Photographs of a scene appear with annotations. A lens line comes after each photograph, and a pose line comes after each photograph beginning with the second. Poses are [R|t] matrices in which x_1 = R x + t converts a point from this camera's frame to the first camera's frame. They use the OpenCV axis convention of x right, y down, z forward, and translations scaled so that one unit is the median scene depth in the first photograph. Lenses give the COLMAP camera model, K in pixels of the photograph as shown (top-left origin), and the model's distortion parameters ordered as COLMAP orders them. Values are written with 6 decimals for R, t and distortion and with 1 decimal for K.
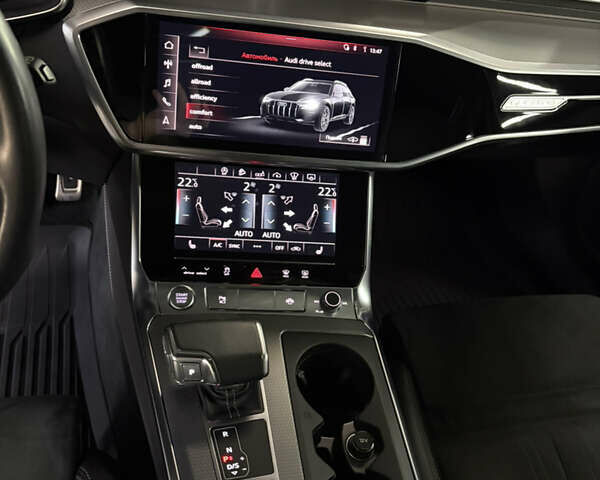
lens RADIAL K [[574.7, 0, 300.0], [0, 574.7, 240.0], [0, 0, 1]] dist [0.078882, -0.198985]
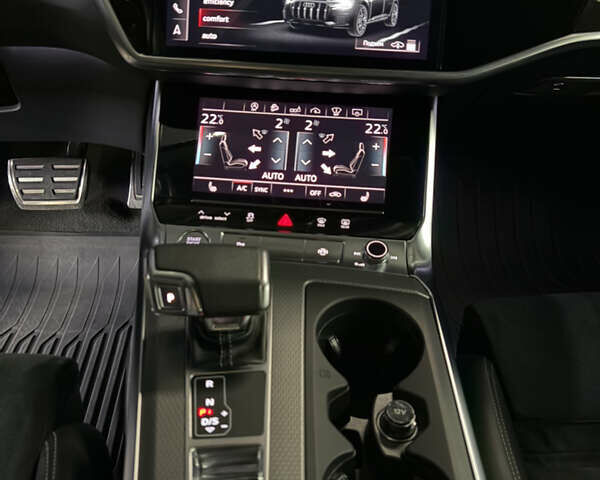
lens RADIAL K [[574.7, 0, 300.0], [0, 574.7, 240.0], [0, 0, 1]] dist [0.078882, -0.198985]
pose [[0.974389, -0.009266, -0.224679, 0.131141], [-0.028580, 0.985945, -0.164610, 0.222800], [0.223047, 0.166815, 0.960428, 0.218818]]
